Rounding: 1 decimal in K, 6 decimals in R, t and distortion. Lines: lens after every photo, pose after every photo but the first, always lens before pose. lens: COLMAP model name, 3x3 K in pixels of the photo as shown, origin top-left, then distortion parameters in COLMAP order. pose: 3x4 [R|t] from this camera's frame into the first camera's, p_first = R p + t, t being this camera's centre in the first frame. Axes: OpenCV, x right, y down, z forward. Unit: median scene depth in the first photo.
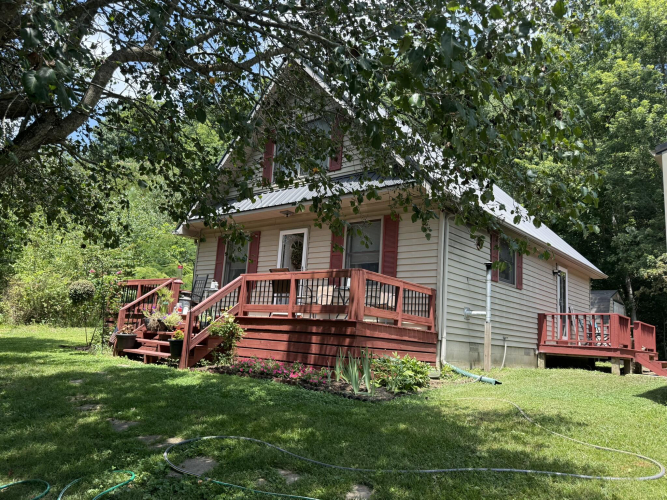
lens RADIAL K [[492.9, 0, 333.5], [0, 492.9, 250.0], [0, 0, 1]] dist [-0.000085, -0.000048]
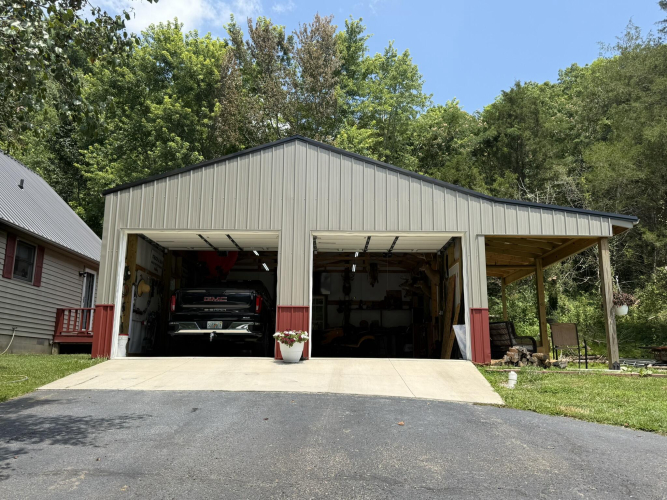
lens RADIAL K [[556.8, 0, 333.5], [0, 556.8, 250.0], [0, 0, 1]] dist [0.038708, -0.002459]
pose [[0.757719, 0.076713, 0.648057, 0.049612], [-0.075526, 0.996702, -0.029677, -0.018663], [-0.648196, -0.026458, 0.761014, -0.460494]]
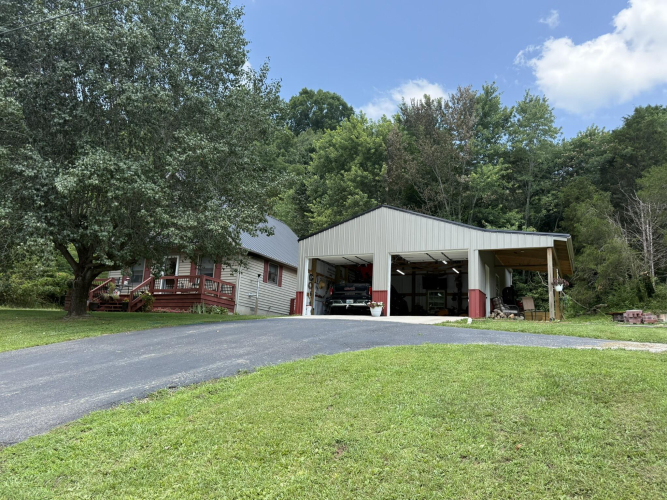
lens RADIAL K [[526.9, 0, 333.5], [0, 526.9, 250.0], [0, 0, 1]] dist [0.048966, -0.003715]
pose [[0.963584, 0.038190, 0.264666, -0.021532], [-0.032901, 0.999161, -0.024388, -0.035825], [-0.265375, 0.014792, 0.964032, -1.407746]]
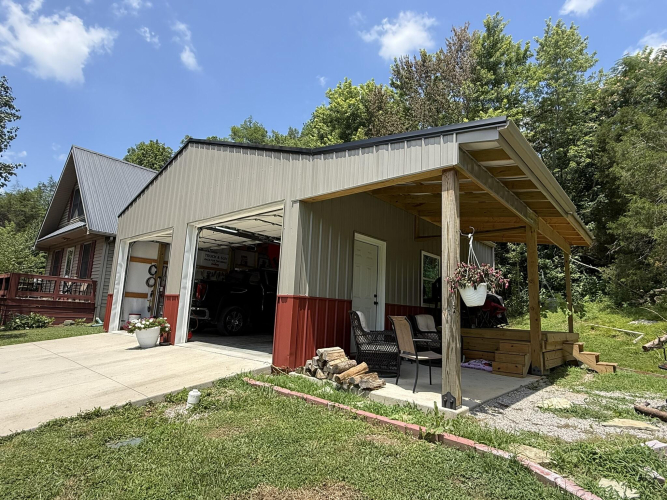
lens RADIAL K [[373.5, 0, 332.5], [0, 373.5, 252.2], [0, 0, 1]] dist [0.006074, -0.002200]
pose [[0.999842, -0.017741, -0.001338, 0.923369], [0.017759, 0.999731, 0.014911, -0.030332], [0.001073, -0.014932, 0.999888, -0.395249]]
